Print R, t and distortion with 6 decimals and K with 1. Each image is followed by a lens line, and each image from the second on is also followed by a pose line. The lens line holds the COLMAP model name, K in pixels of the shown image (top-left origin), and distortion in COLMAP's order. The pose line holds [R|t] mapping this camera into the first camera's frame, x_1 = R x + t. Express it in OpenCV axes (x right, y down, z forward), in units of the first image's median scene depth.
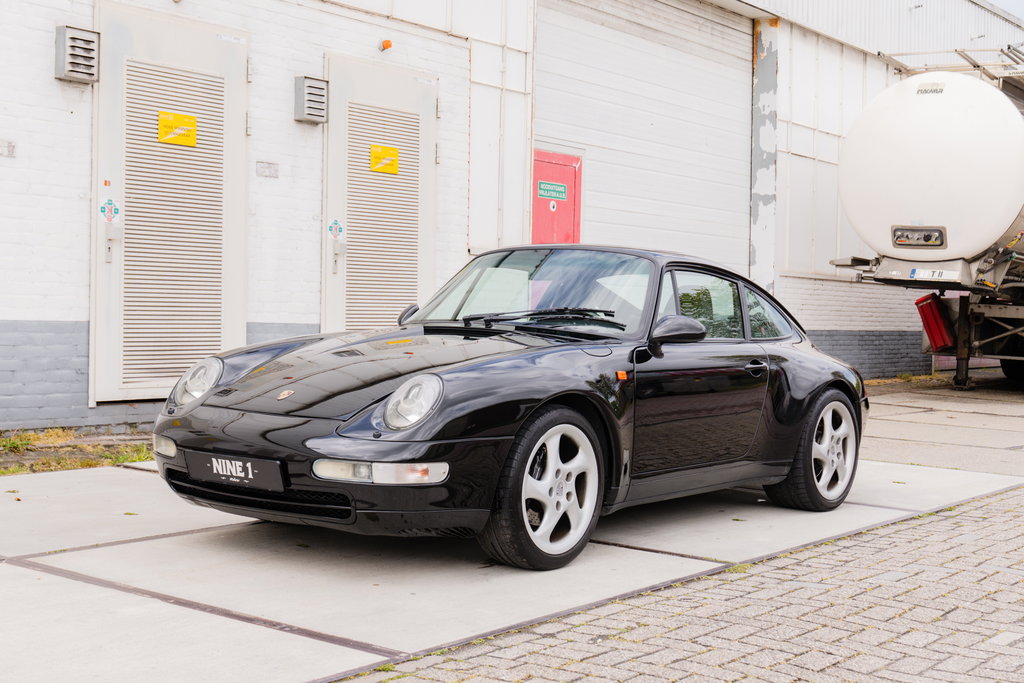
lens RADIAL K [[1387.1, 0, 512.0], [0, 1387.1, 341.5], [0, 0, 1]] dist [0.003483, -0.001793]
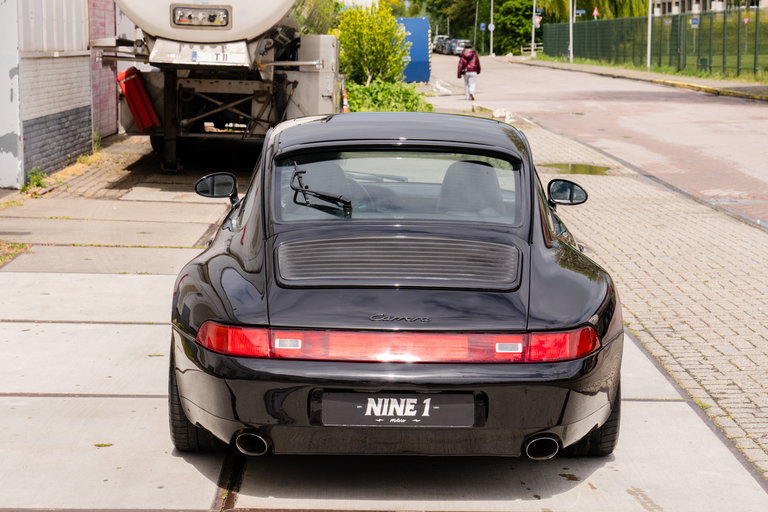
lens RADIAL K [[1772.3, 0, 382.4], [0, 1772.3, 221.7], [0, 0, 1]] dist [-0.029520, 0.200877]
pose [[0.793271, -0.083792, 0.603075, -0.487491], [0.033181, 0.994963, 0.094596, -0.071650], [-0.607963, -0.055030, 0.792056, 0.004422]]
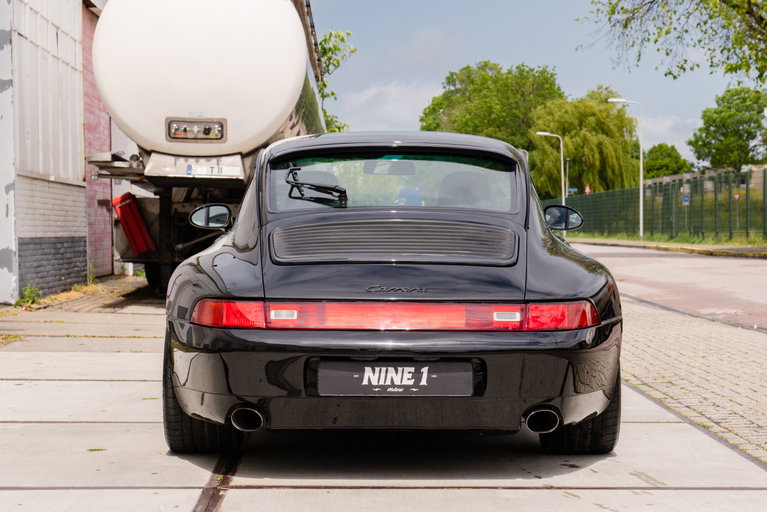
lens RADIAL K [[1770.0, 0, 381.9], [0, 1770.0, 221.7], [0, 0, 1]] dist [-0.029520, 0.200877]
pose [[0.791150, -0.029393, 0.610915, -0.489861], [0.042770, 0.999058, -0.007321, -0.001560], [-0.610125, 0.031921, 0.791662, 0.006025]]
